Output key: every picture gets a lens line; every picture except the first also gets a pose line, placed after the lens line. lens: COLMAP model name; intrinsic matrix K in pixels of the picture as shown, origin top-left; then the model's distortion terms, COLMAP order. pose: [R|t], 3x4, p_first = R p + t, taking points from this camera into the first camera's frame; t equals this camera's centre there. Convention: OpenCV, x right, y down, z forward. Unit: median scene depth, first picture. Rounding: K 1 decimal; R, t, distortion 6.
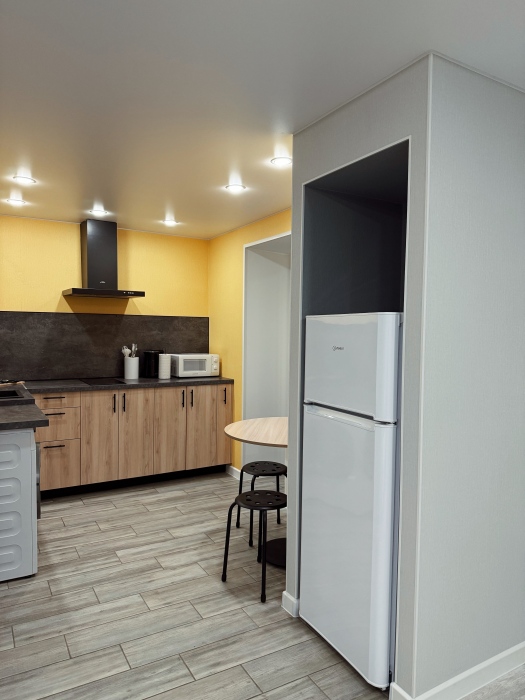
lens RADIAL K [[493.1, 0, 262.5], [0, 493.1, 350.0], [0, 0, 1]] dist [0.047068, -0.048755]
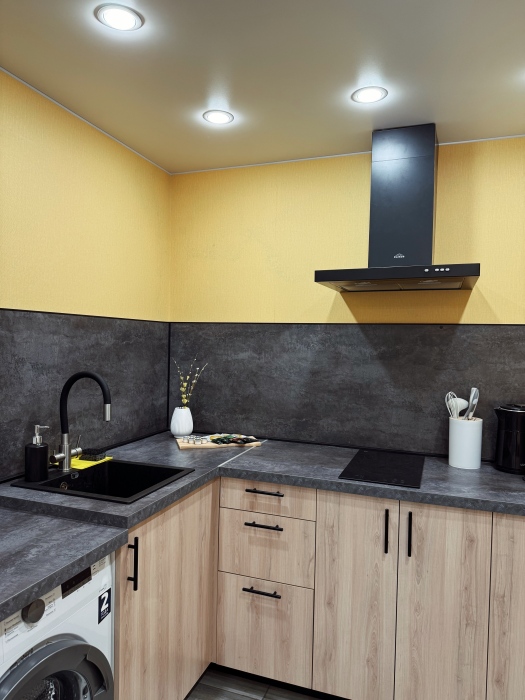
lens RADIAL K [[493.1, 0, 262.5], [0, 493.1, 350.0], [0, 0, 1]] dist [0.047068, -0.048755]
pose [[0.641003, 0.019735, -0.767285, -0.039448], [-0.041805, 0.999083, -0.009227, -0.038143], [0.766399, 0.037991, 0.641240, 0.607719]]
